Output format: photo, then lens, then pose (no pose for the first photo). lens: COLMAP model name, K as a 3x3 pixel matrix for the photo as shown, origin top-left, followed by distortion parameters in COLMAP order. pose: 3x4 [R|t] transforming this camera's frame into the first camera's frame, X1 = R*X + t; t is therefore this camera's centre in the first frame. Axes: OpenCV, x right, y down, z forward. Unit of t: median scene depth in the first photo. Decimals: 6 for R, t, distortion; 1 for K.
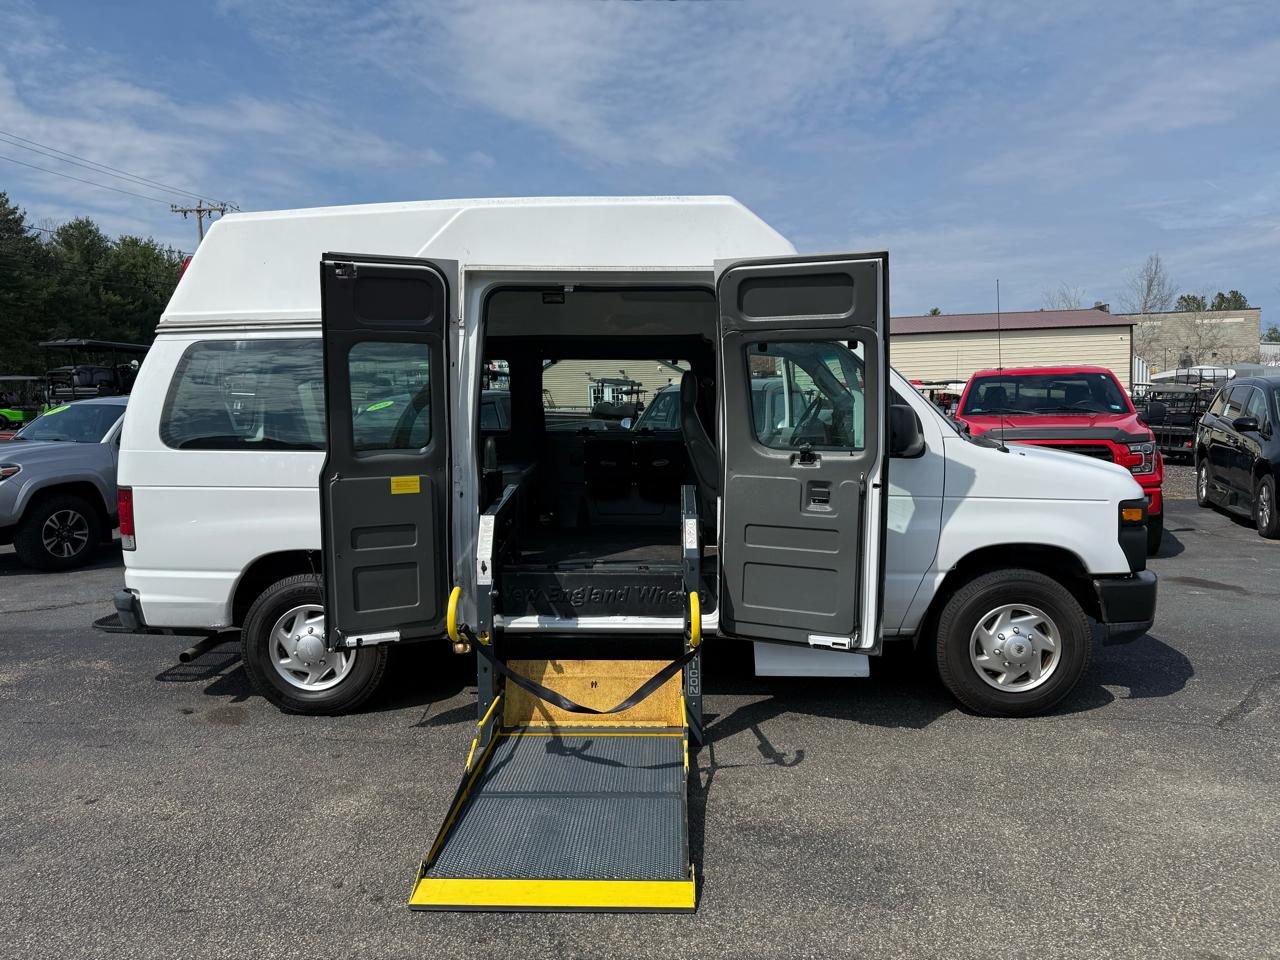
lens RADIAL K [[904.7, 0, 639.8], [0, 904.7, 486.8], [0, 0, 1]] dist [0.042254, -0.043693]
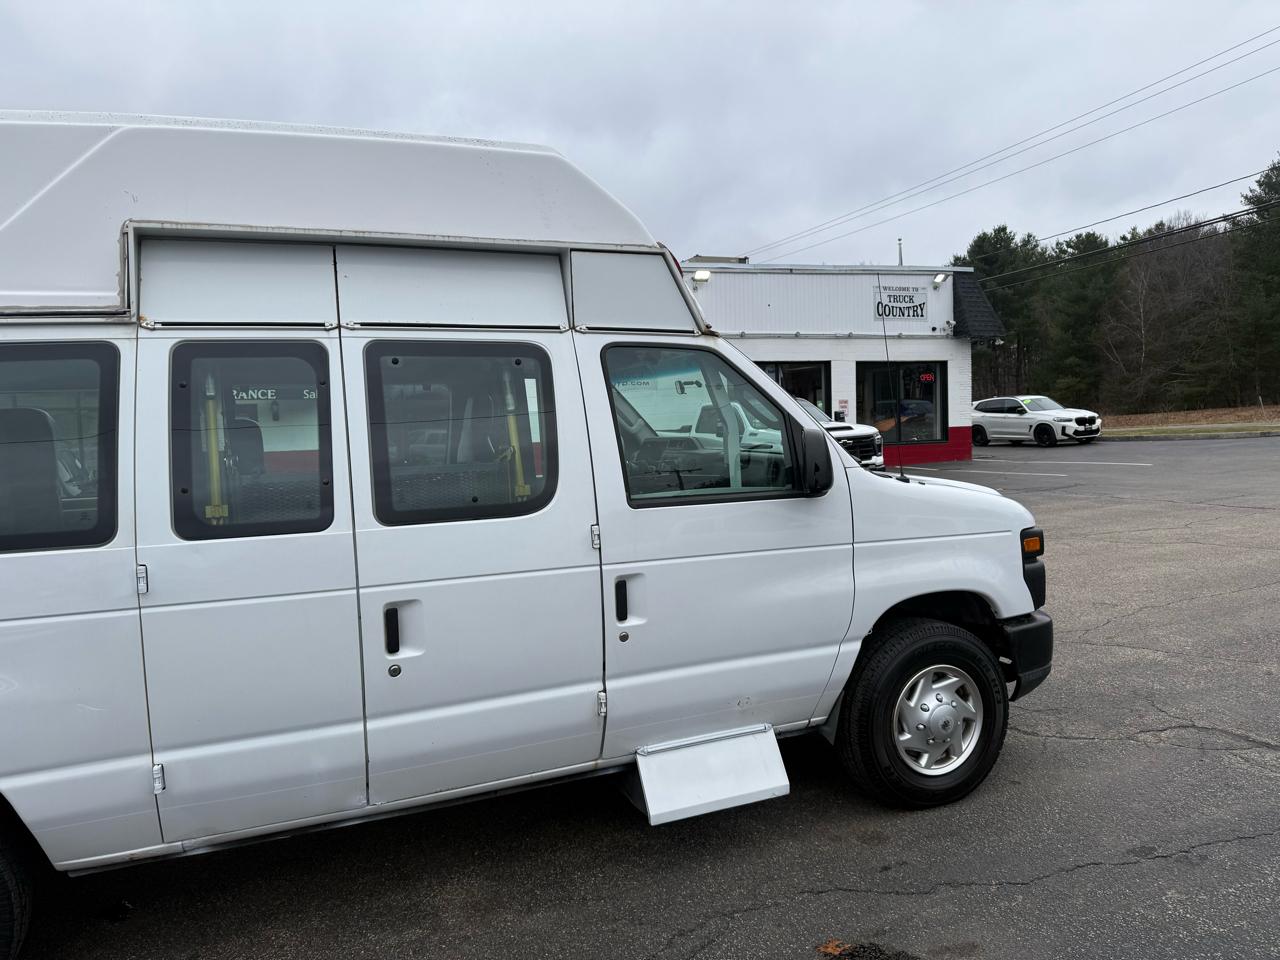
lens RADIAL K [[897.1, 0, 642.7], [0, 897.1, 484.7], [0, 0, 1]] dist [0.138735, -0.231552]
pose [[0.912497, -0.063884, 0.404065, -0.141563], [0.081737, 0.996286, -0.027070, -0.032127], [-0.400835, 0.057728, 0.914330, 0.343338]]
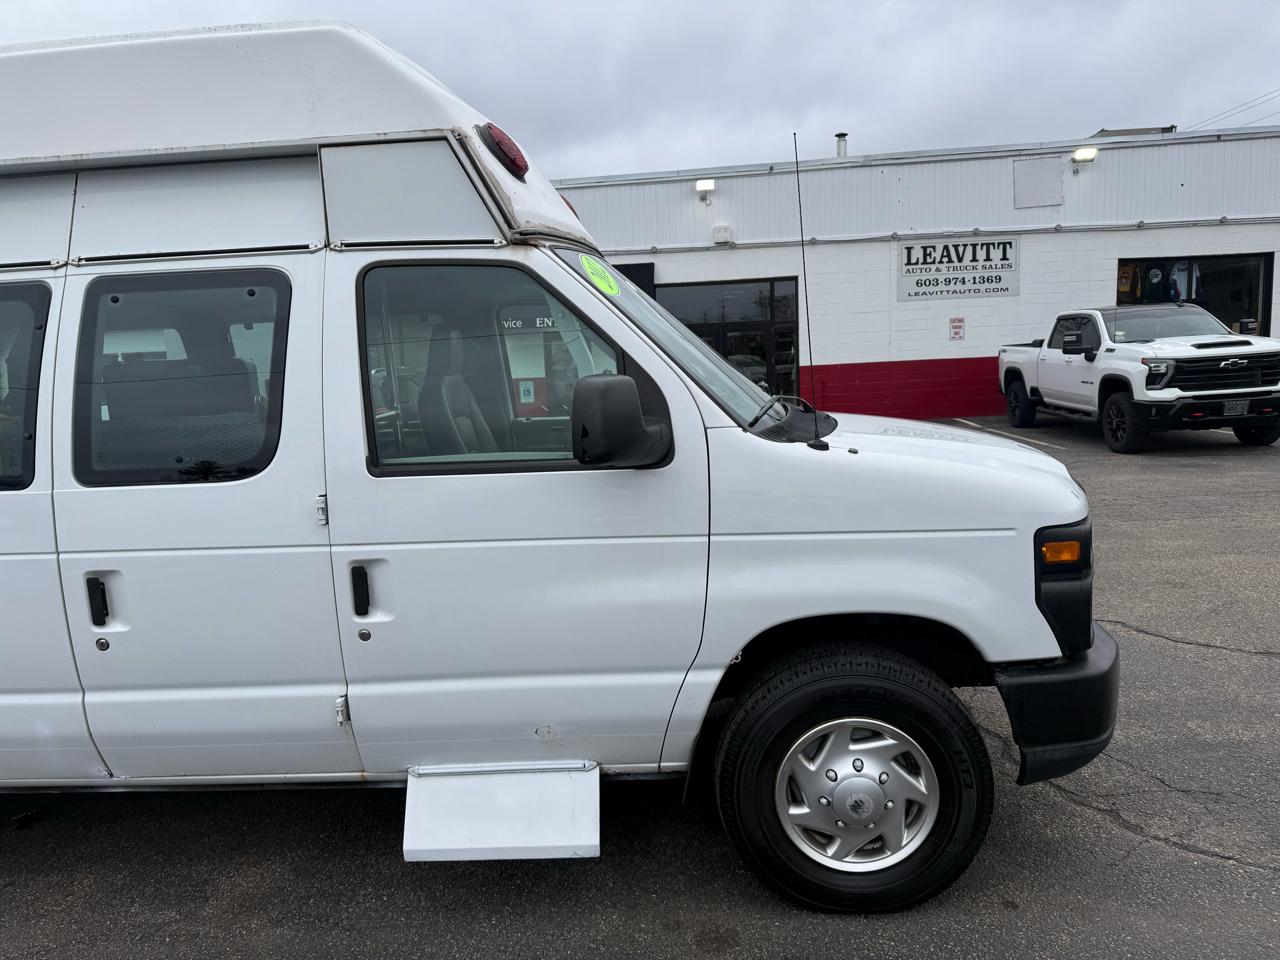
lens RADIAL K [[904.7, 0, 639.8], [0, 904.7, 486.8], [0, 0, 1]] dist [0.042254, -0.043693]
pose [[0.997735, -0.046144, -0.048944, 0.311432], [0.047884, 0.998239, 0.035003, -0.038276], [0.047243, -0.037267, 0.998188, 0.436476]]
